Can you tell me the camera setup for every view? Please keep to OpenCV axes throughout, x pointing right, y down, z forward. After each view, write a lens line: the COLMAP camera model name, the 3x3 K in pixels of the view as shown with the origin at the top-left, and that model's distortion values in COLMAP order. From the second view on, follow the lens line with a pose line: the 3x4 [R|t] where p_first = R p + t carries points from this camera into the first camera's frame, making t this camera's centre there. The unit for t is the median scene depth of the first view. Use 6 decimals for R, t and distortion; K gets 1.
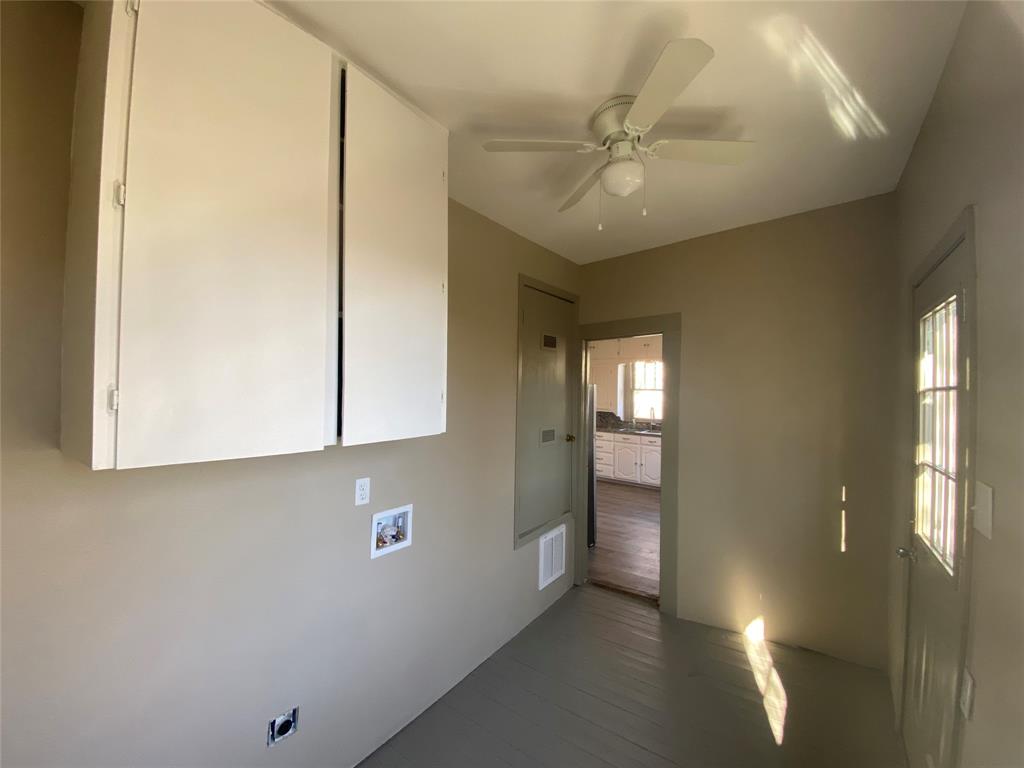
lens RADIAL K [[413.5, 0, 508.2], [0, 413.5, 383.3], [0, 0, 1]] dist [-0.014892, -0.004891]
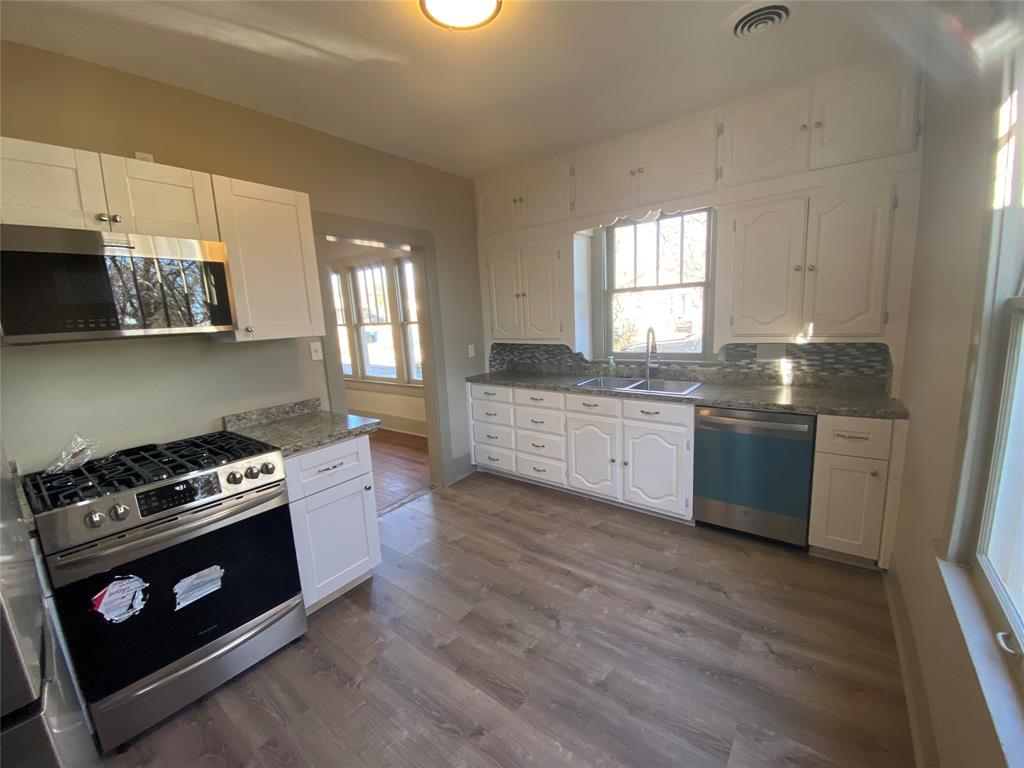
lens RADIAL K [[413.5, 0, 514.8], [0, 413.5, 386.9], [0, 0, 1]] dist [-0.014892, -0.004891]
pose [[0.998086, -0.061565, -0.005916, 0.199154], [0.061575, 0.980144, 0.188484, 0.027364], [-0.005805, -0.188487, 0.982059, 0.547043]]
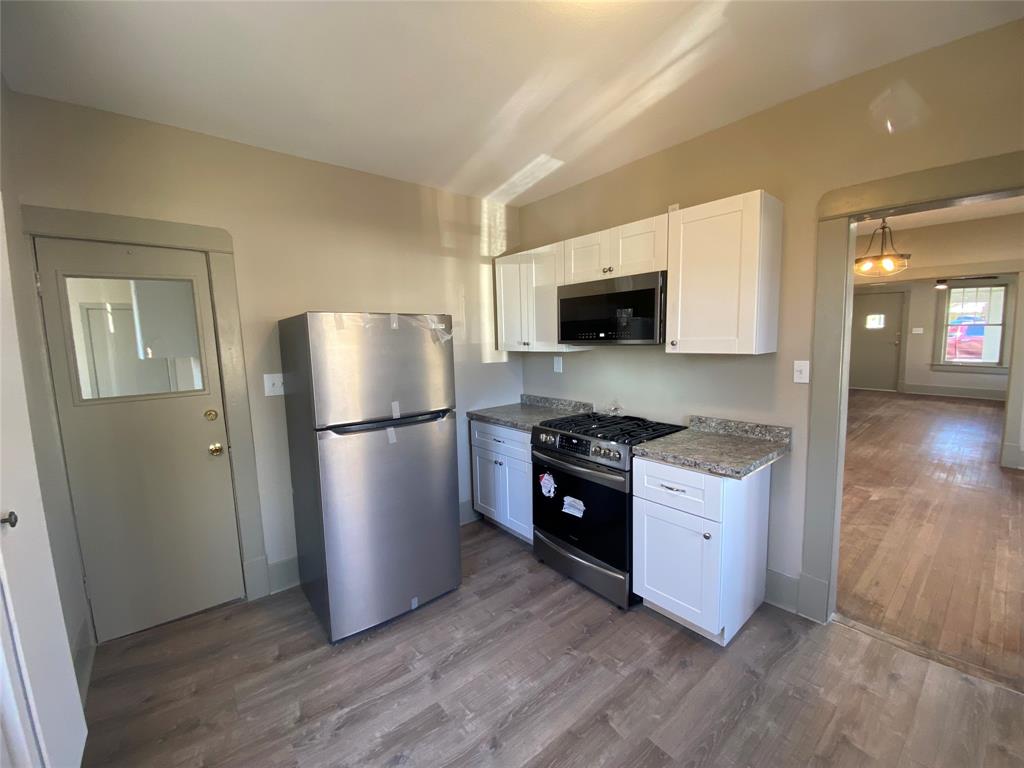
lens RADIAL K [[413.5, 0, 517.5], [0, 413.5, 385.9], [0, 0, 1]] dist [-0.014892, -0.004891]
pose [[-0.240293, 0.106855, -0.964801, 0.314835], [0.037161, 0.994207, 0.100857, 0.027102], [0.969989, -0.011618, -0.242871, 0.724154]]
